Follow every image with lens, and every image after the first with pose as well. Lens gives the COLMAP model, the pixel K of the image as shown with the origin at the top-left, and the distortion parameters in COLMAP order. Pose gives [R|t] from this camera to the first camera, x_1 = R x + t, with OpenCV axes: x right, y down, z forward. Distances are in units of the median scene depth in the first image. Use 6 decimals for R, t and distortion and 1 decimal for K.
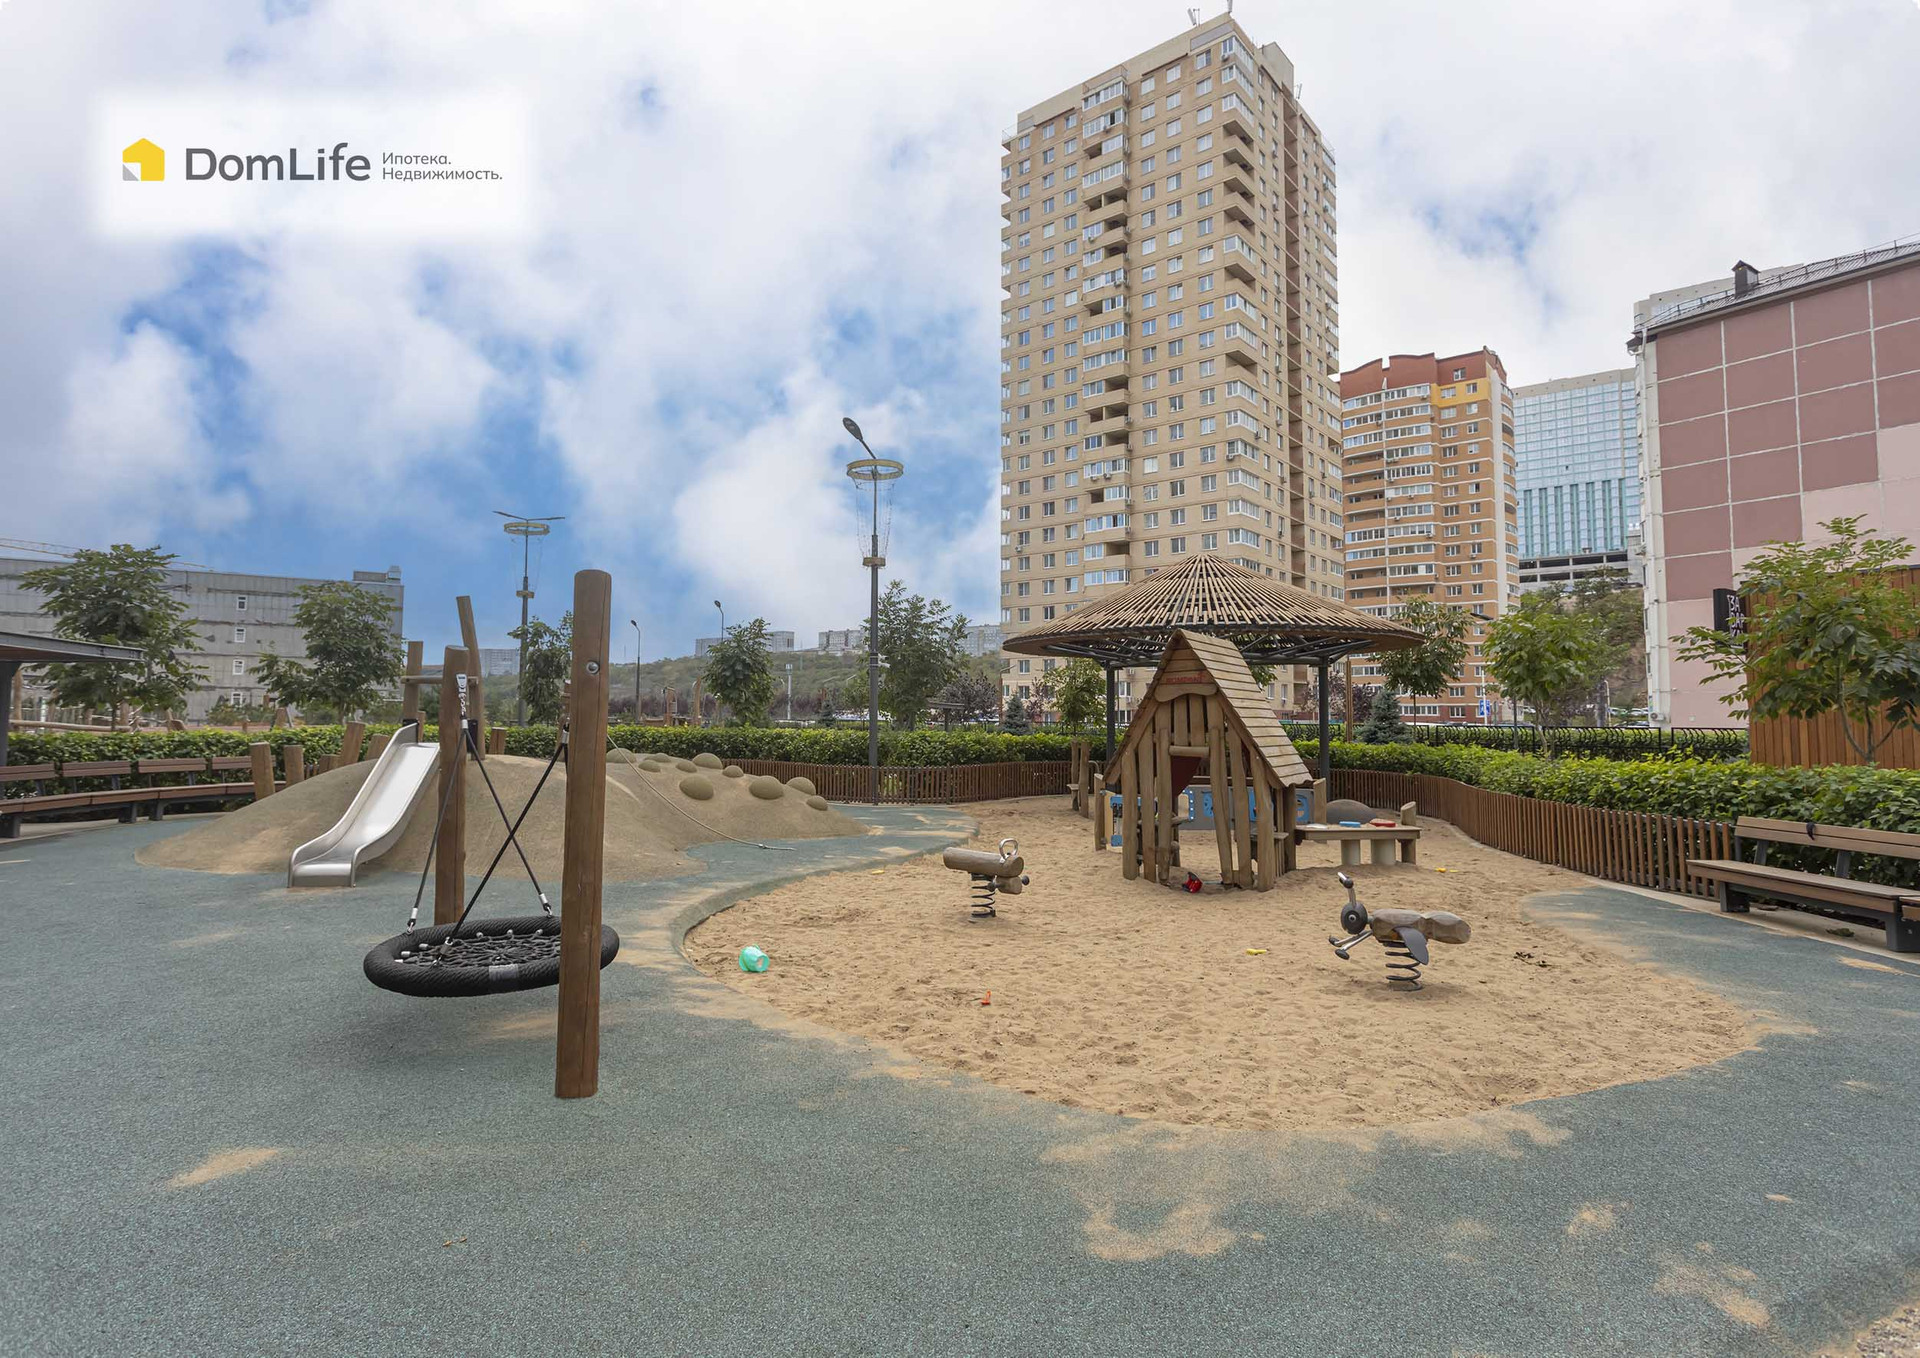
lens RADIAL K [[925.0, 0, 991.6], [0, 925.0, 653.2], [0, 0, 1]] dist [0.000174, 0.003493]
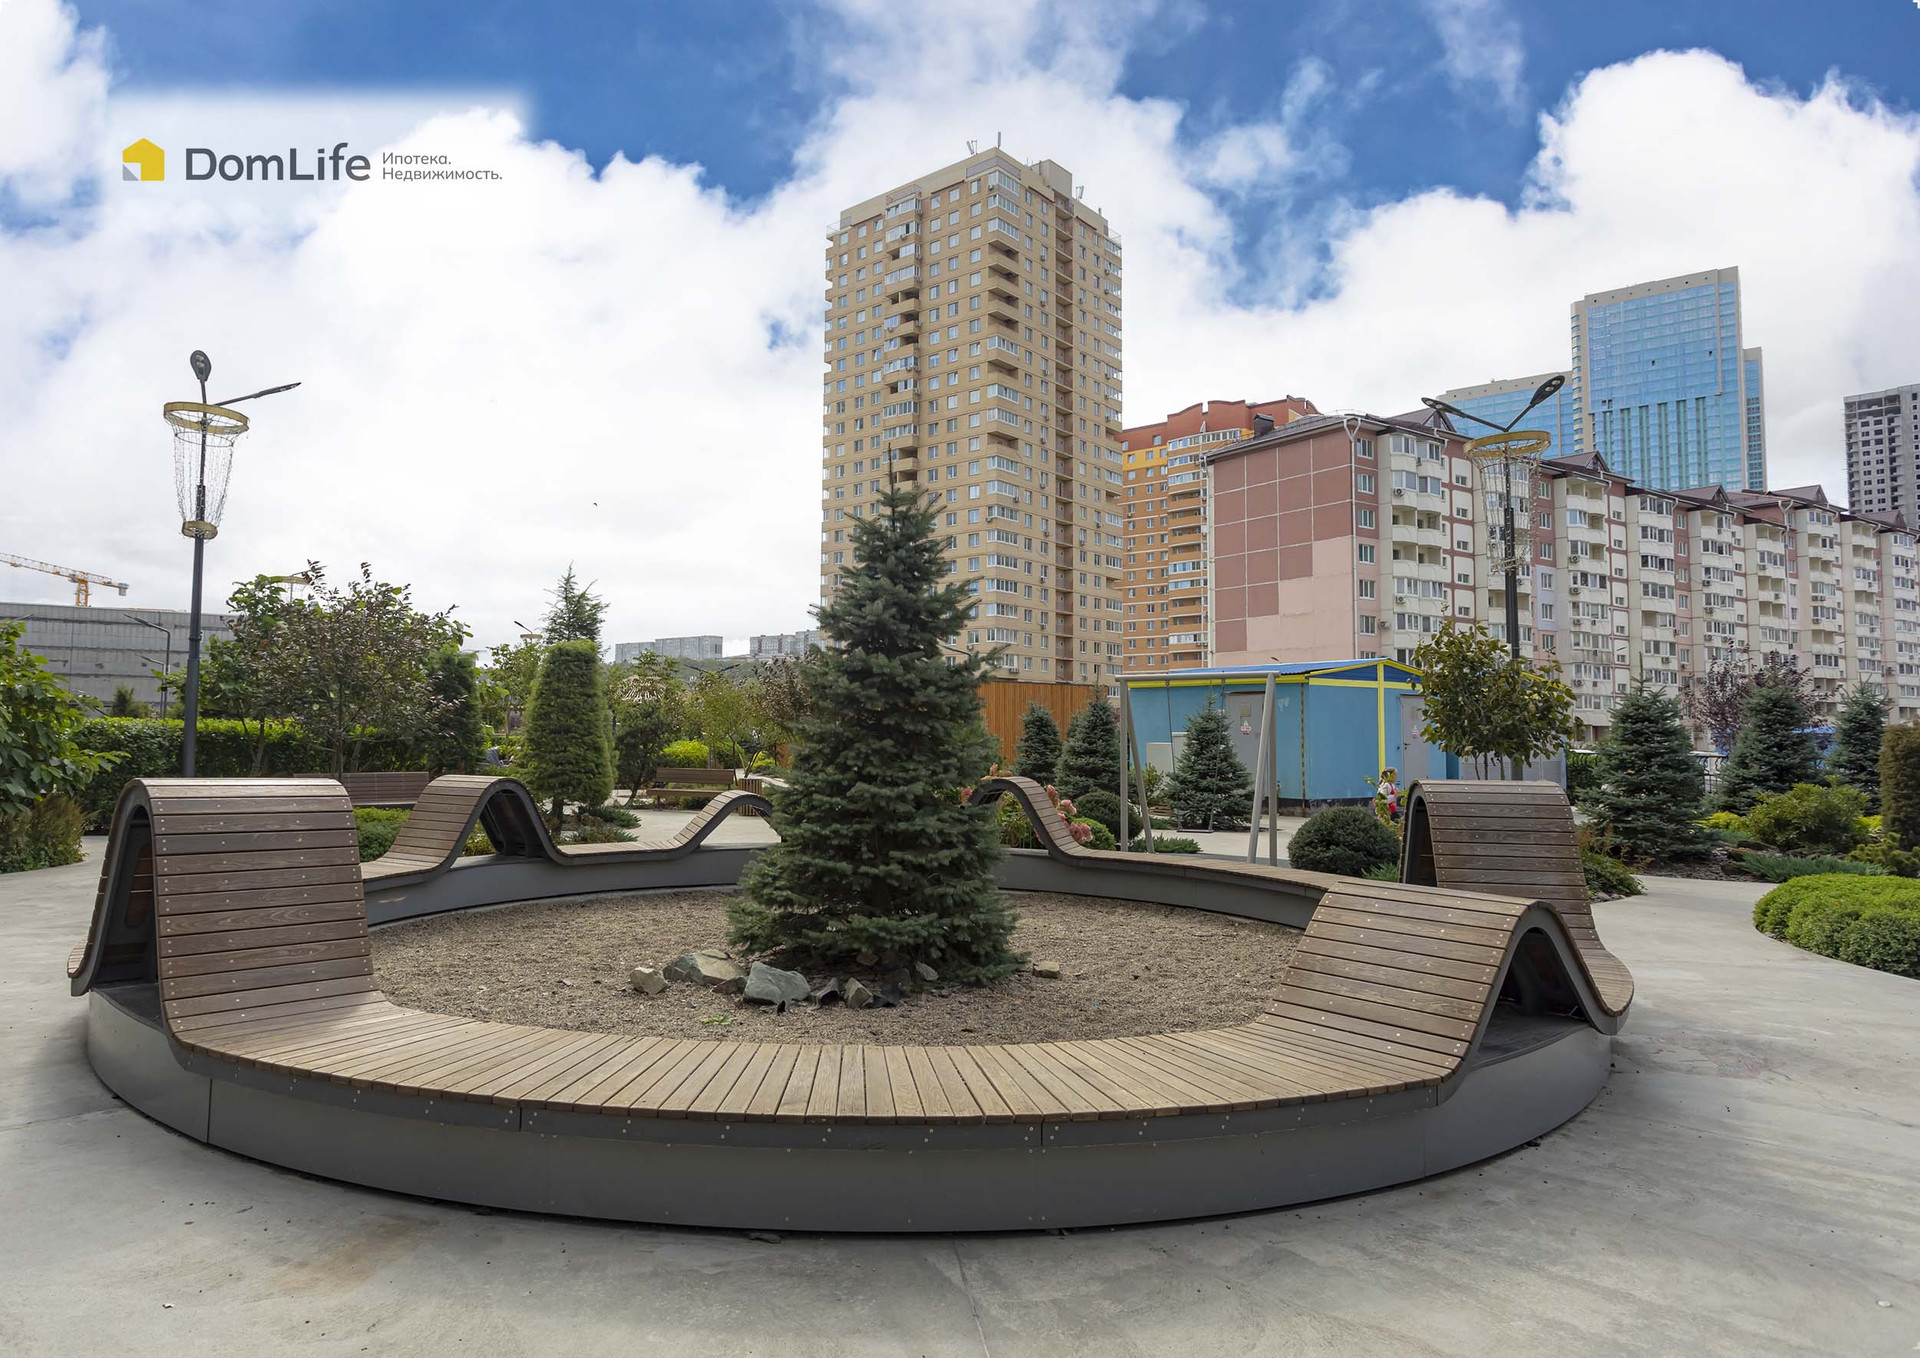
lens RADIAL K [[1213.8, 0, 1010.4], [0, 1213.8, 641.8], [0, 0, 1]] dist [-0.004287, 0.004797]
pose [[0.999619, 0.004452, -0.027242, 0.311667], [-0.004593, 0.999976, -0.005132, -0.040621], [0.027219, 0.005255, 0.999616, -0.558265]]
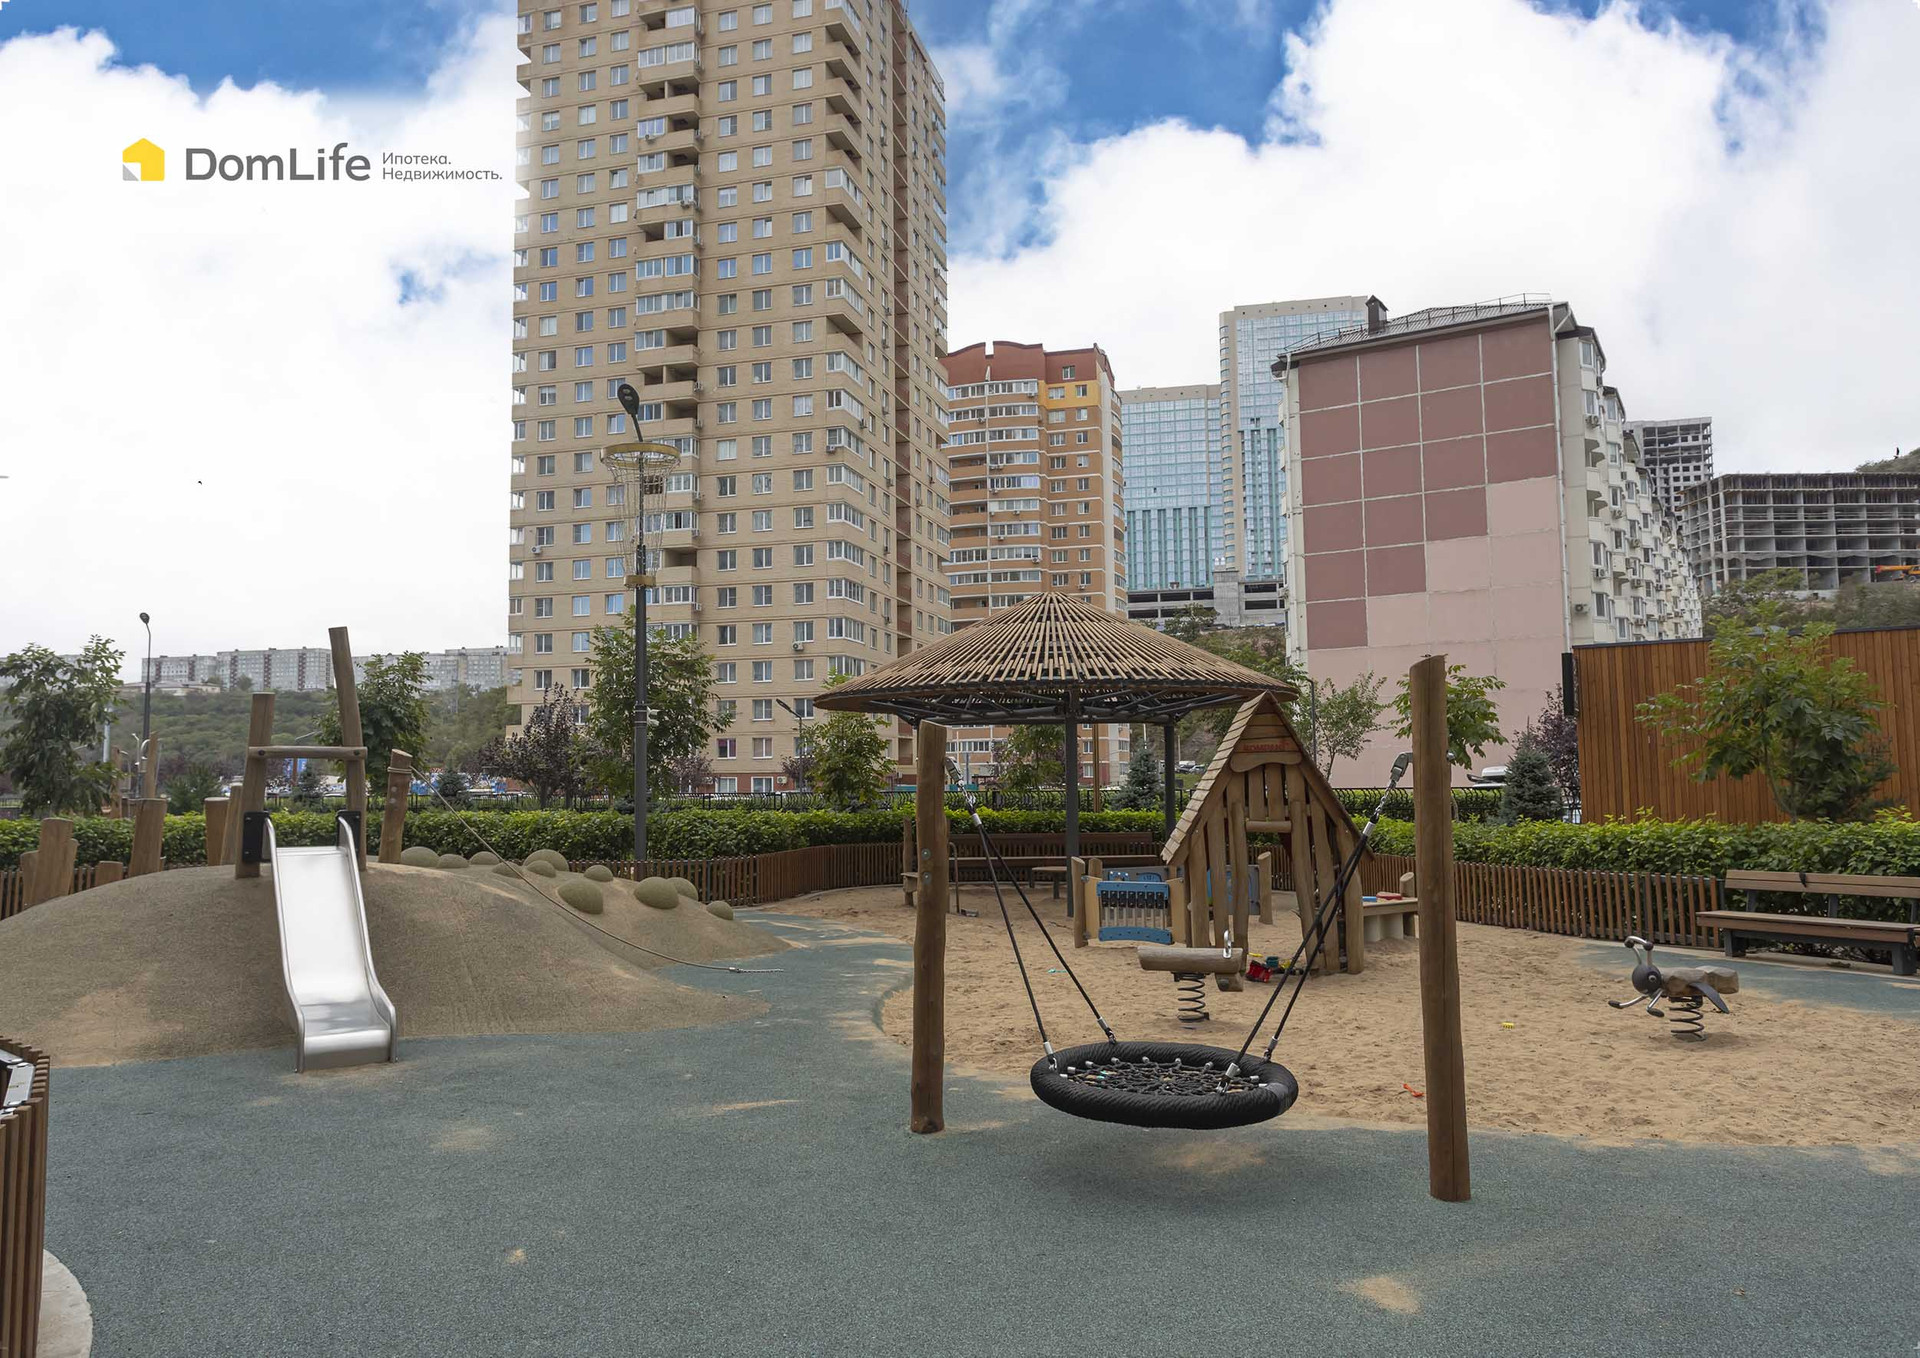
lens RADIAL K [[1247.8, 0, 924.6], [0, 1247.8, 683.5], [0, 0, 1]] dist [-0.011754, 0.010036]
pose [[0.921246, 0.014592, 0.388707, -0.071664], [-0.010816, 0.999871, -0.011900, -0.002019], [-0.388830, 0.006758, 0.921285, 0.000456]]
